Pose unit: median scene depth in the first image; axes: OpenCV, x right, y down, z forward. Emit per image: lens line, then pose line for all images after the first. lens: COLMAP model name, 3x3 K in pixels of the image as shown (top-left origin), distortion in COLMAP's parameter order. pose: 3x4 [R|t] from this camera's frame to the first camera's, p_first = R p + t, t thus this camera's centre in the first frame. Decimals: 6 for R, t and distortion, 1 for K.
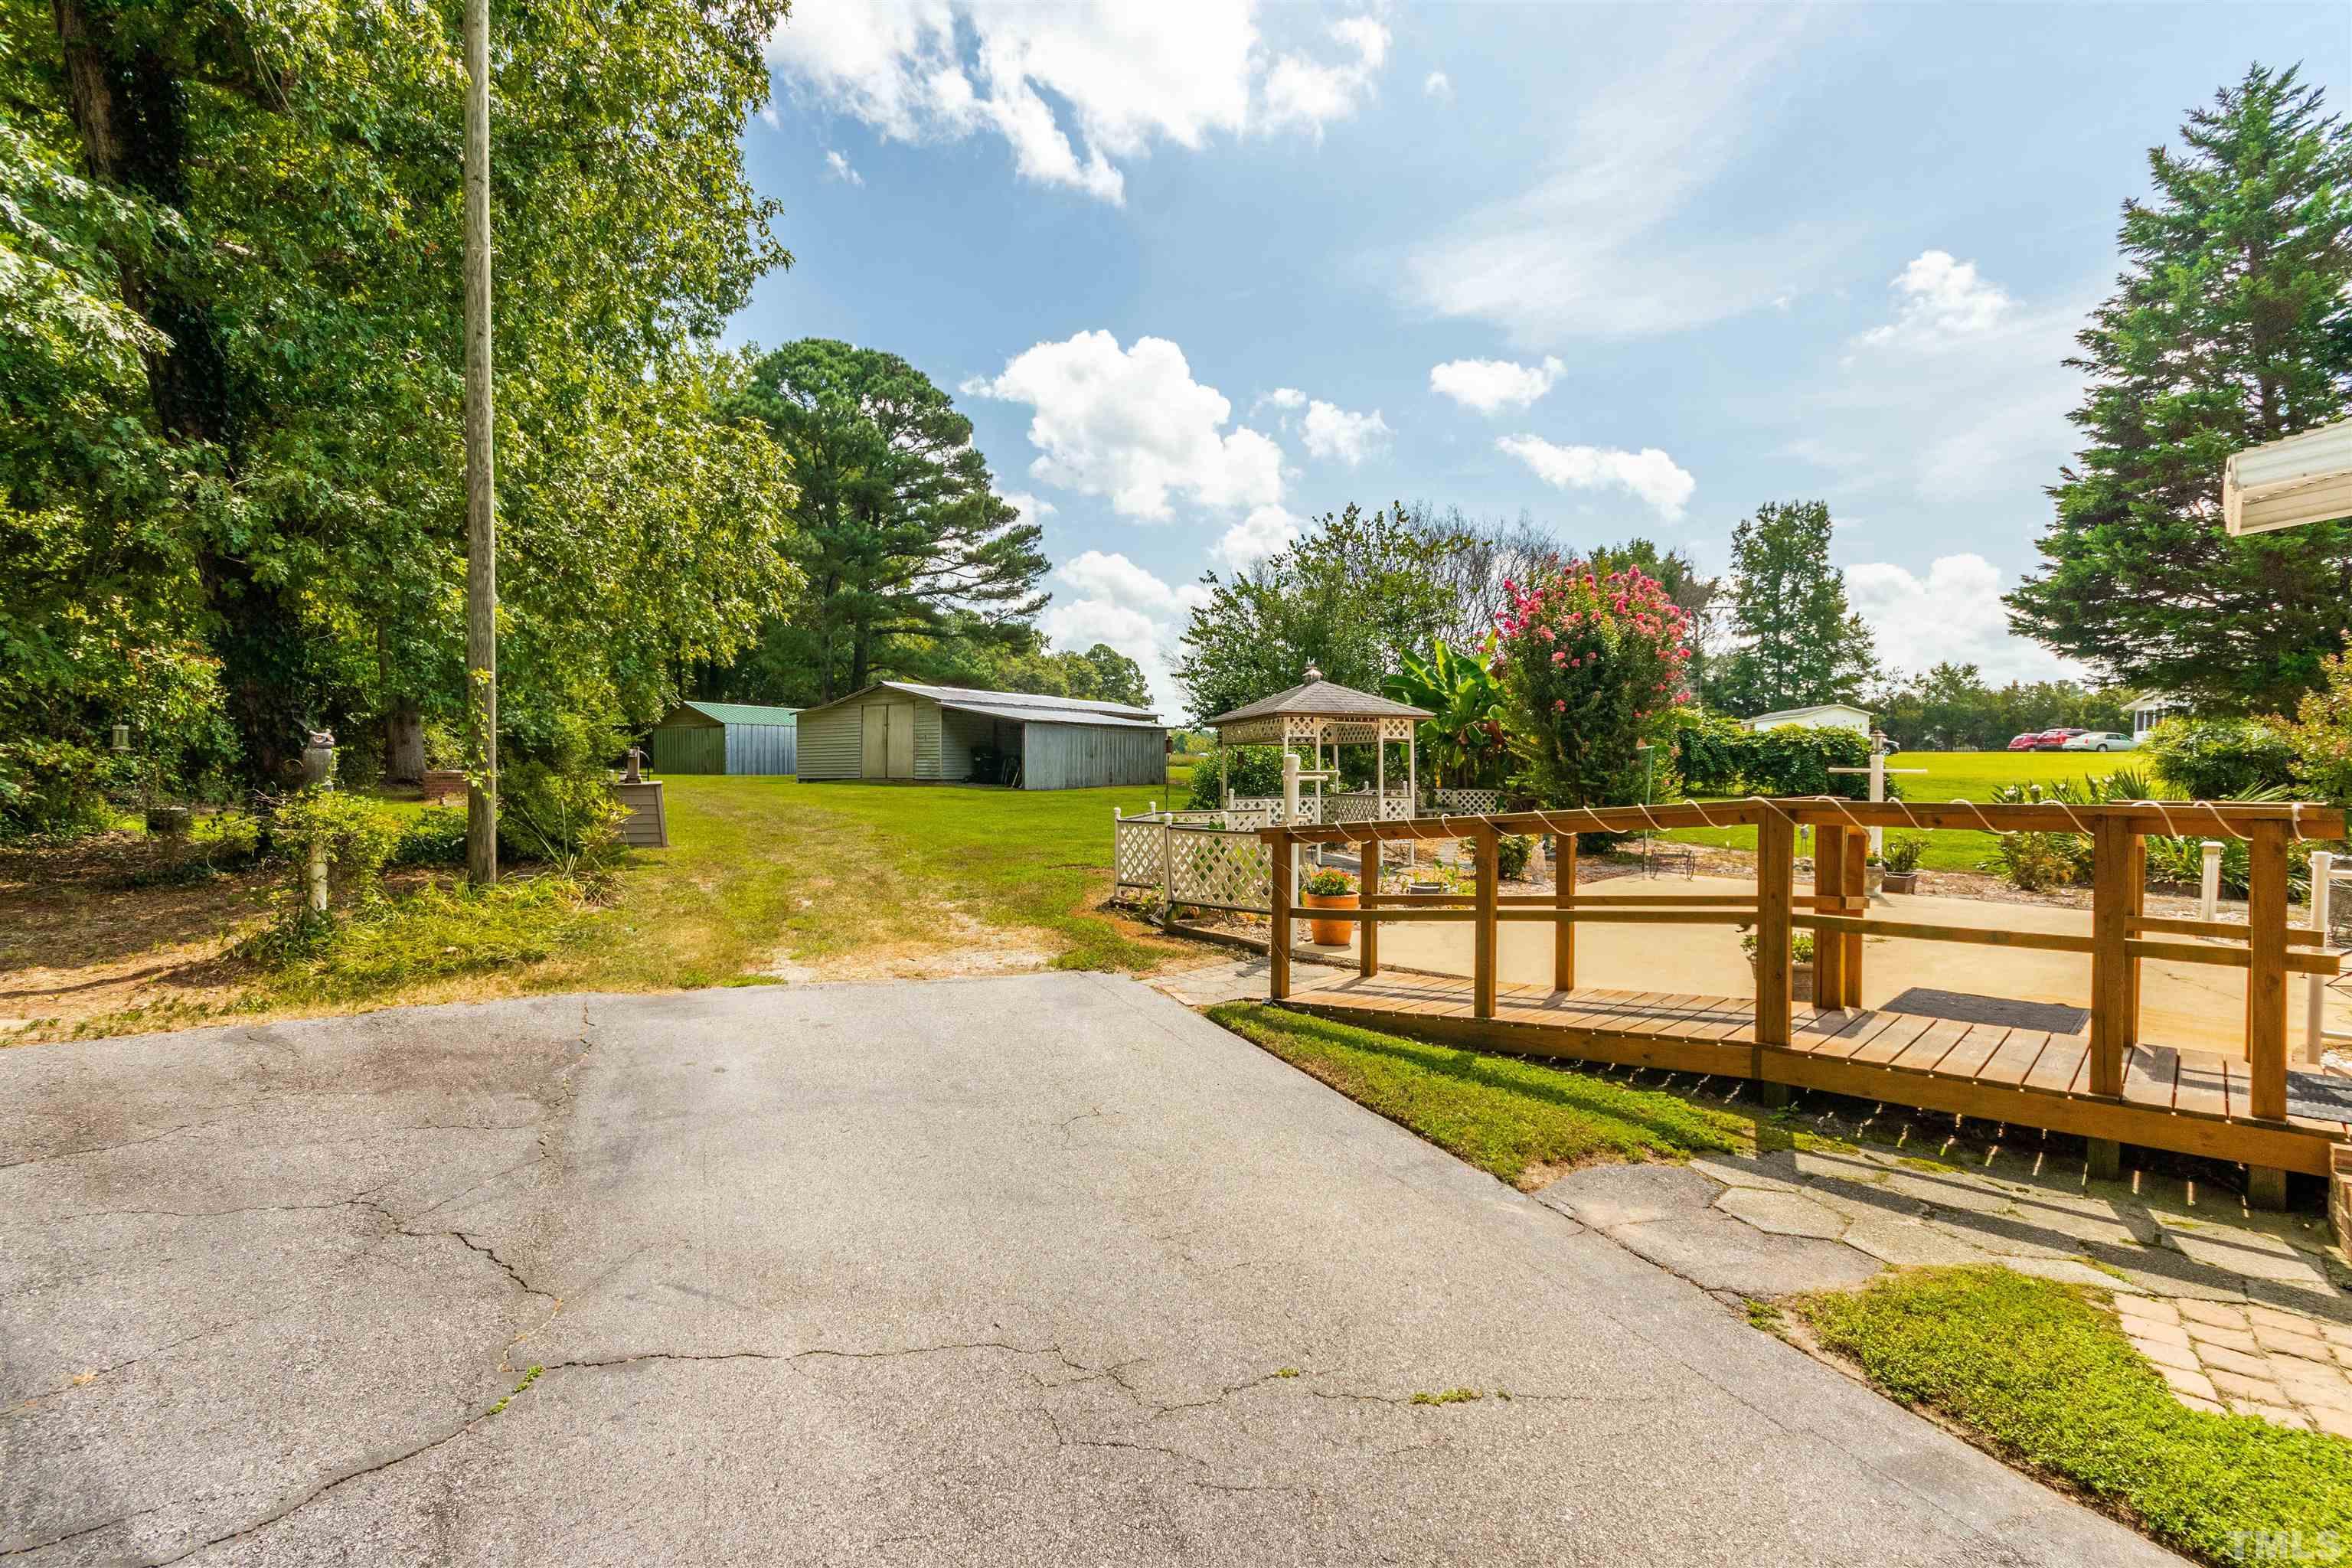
lens RADIAL K [[1066.0, 0, 1175.9], [0, 1066.0, 778.0], [0, 0, 1]] dist [-0.000109, -0.000137]
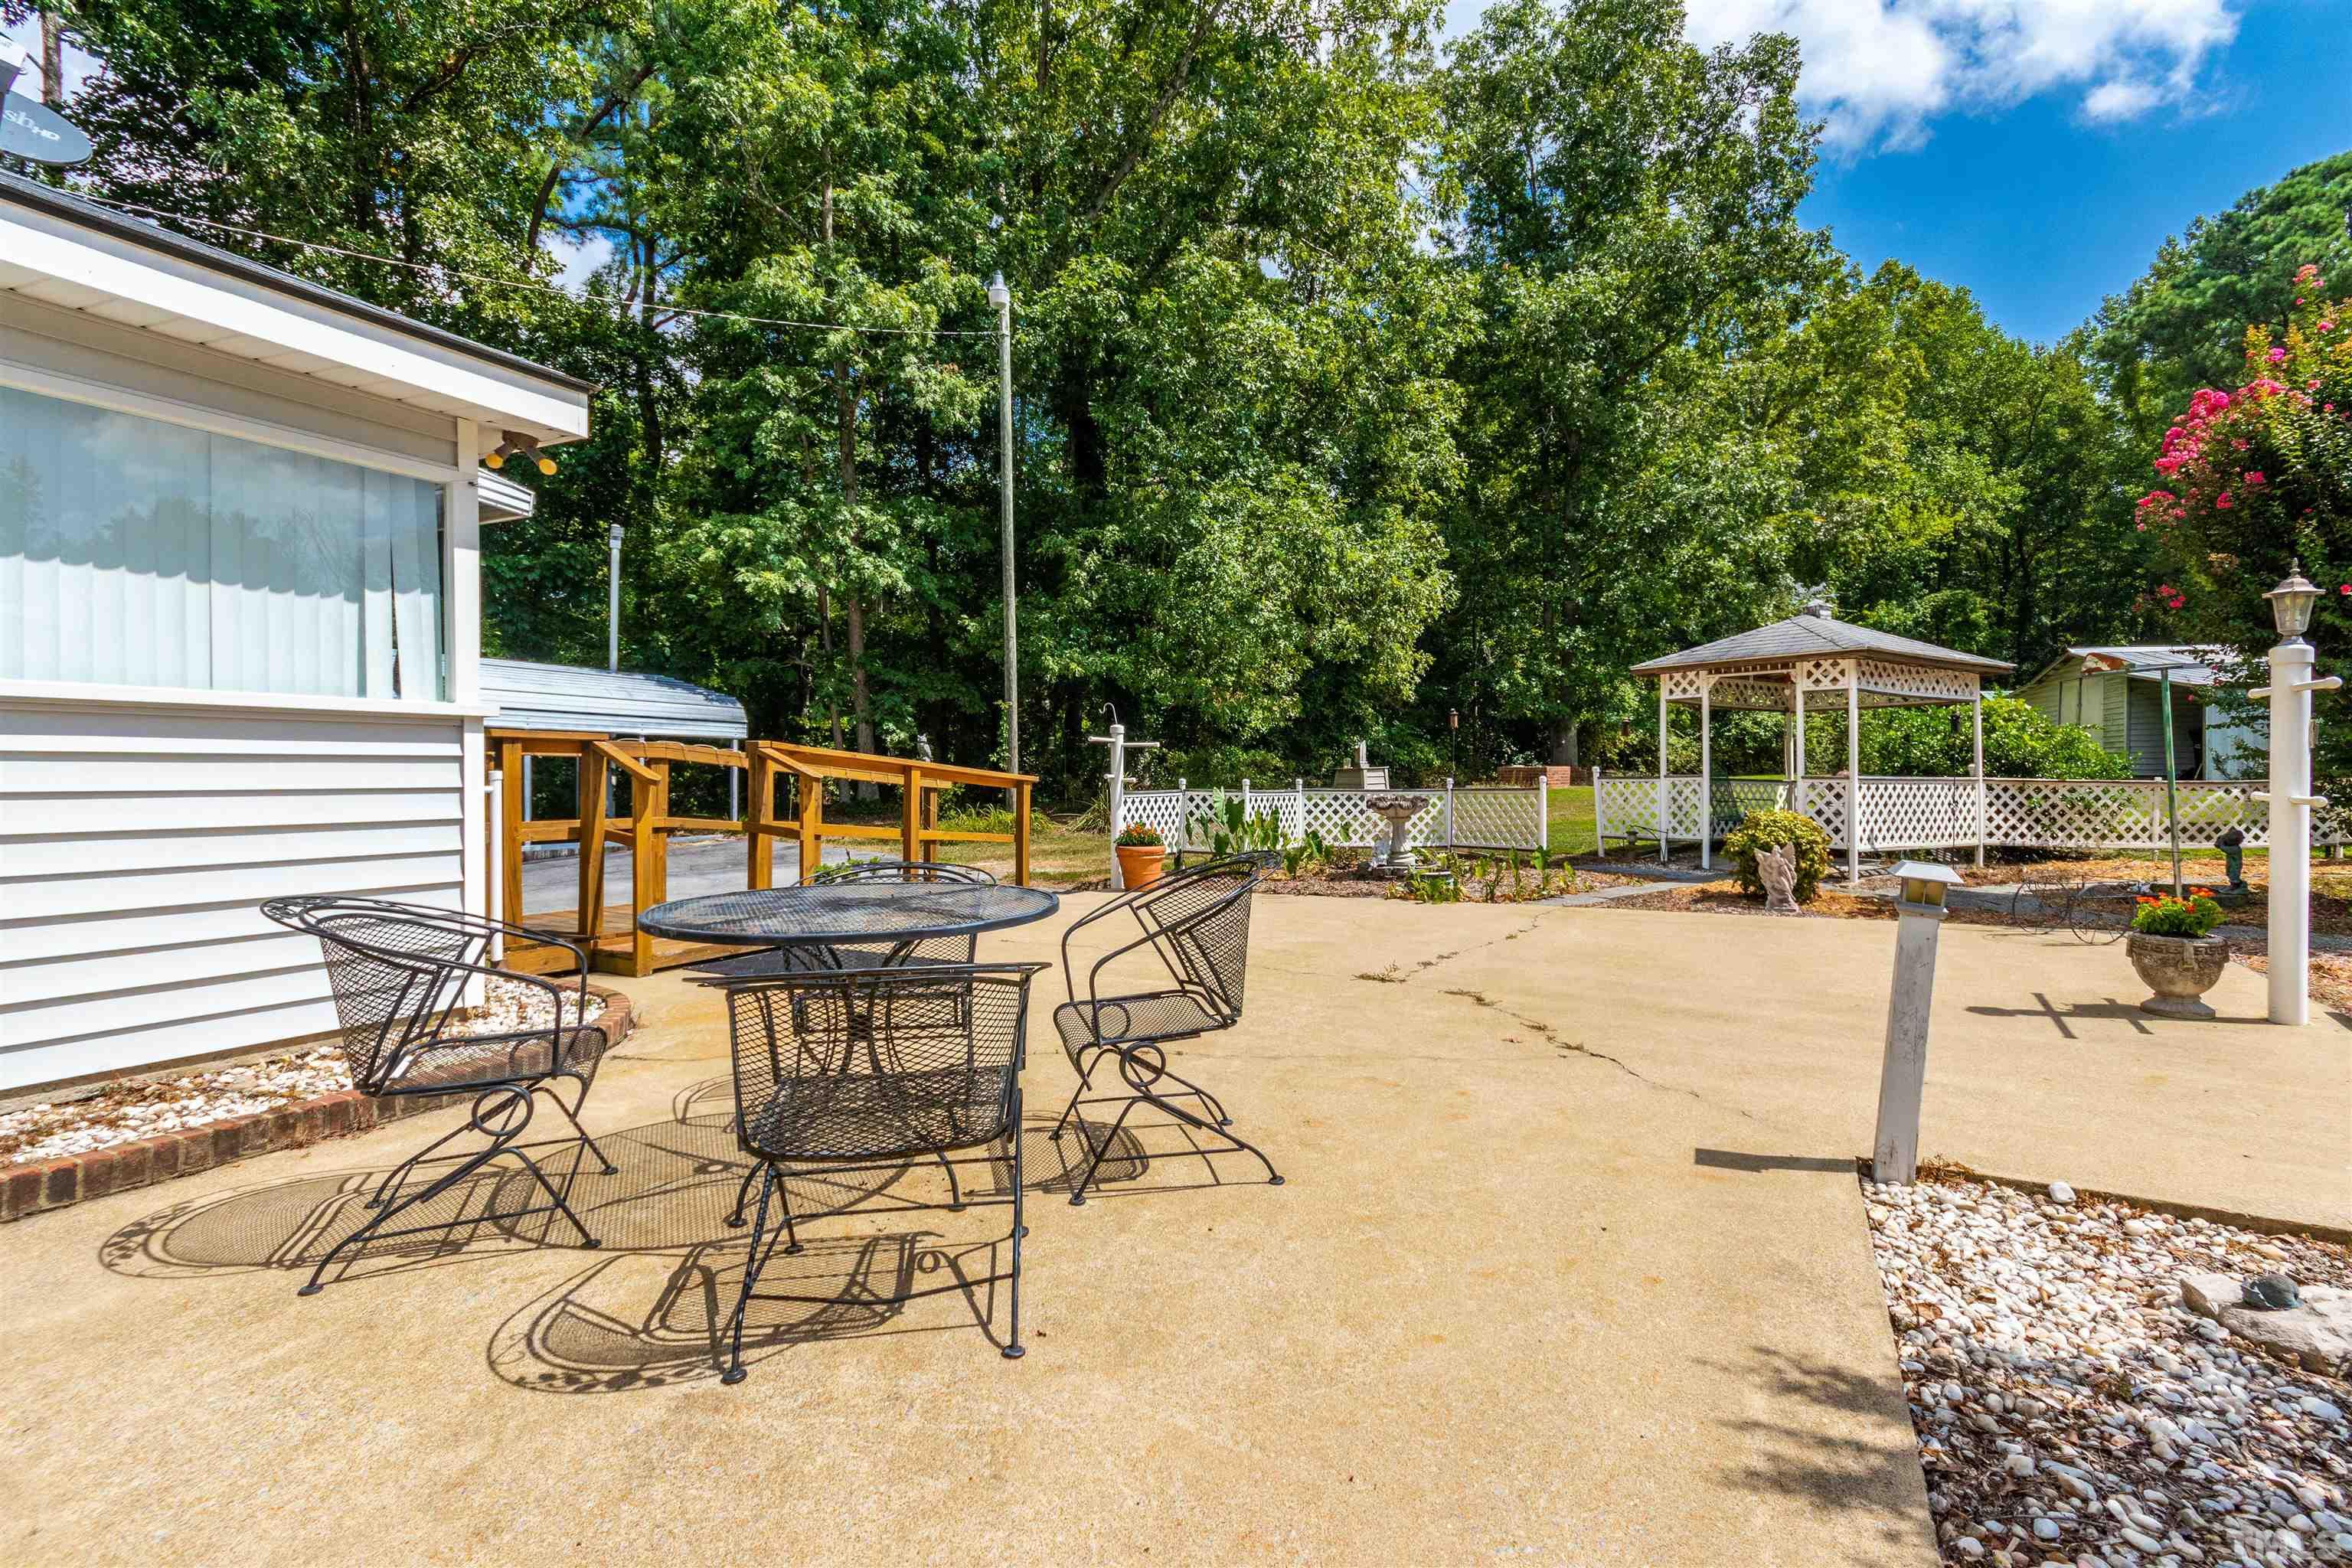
lens RADIAL K [[1066.0, 0, 1175.9], [0, 1066.0, 778.0], [0, 0, 1]] dist [-0.000109, -0.000137]
pose [[0.286800, -0.001783, -0.957989, 0.159810], [-0.005685, 0.999977, -0.003563, 0.005149], [0.957974, 0.006468, 0.286783, 0.090576]]
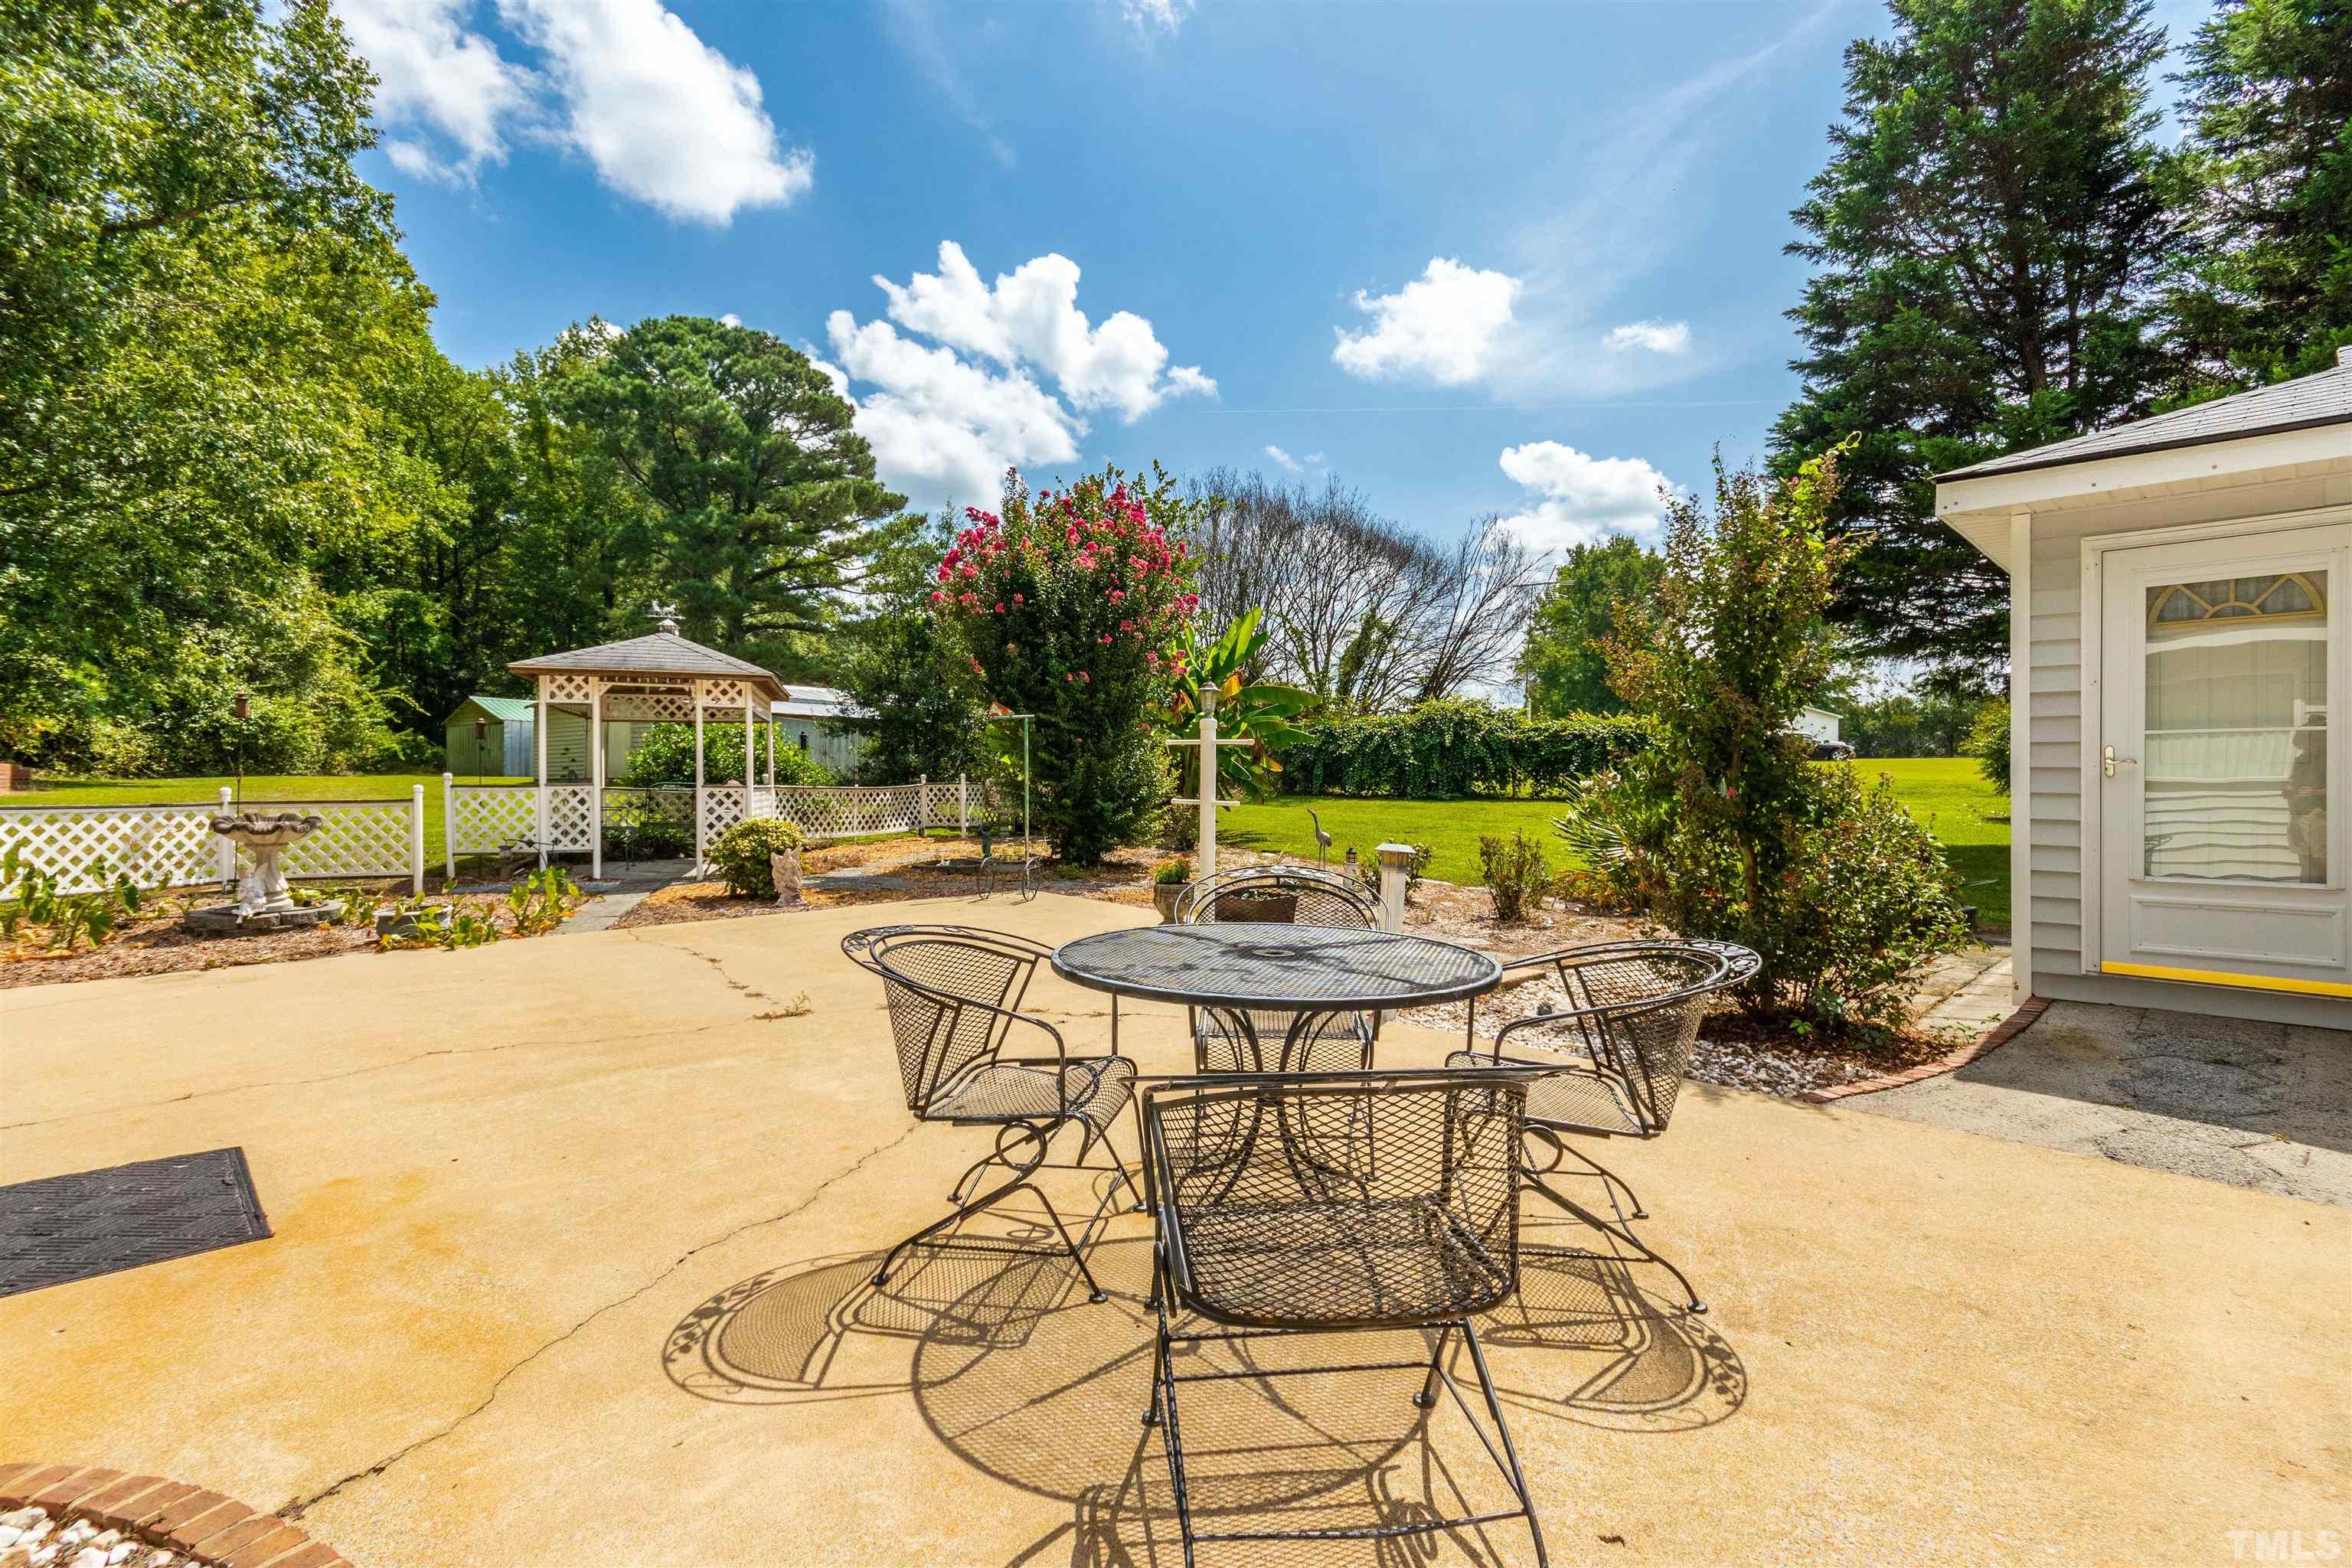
lens RADIAL K [[1084.9, 0, 1168.1], [0, 1084.9, 782.5], [0, 0, 1]] dist [-0.002377, -0.000342]
pose [[0.999794, 0.001443, -0.020230, 0.116020], [-0.001538, 0.999988, -0.004672, 0.004104], [0.020223, 0.004703, 0.999784, 0.054433]]
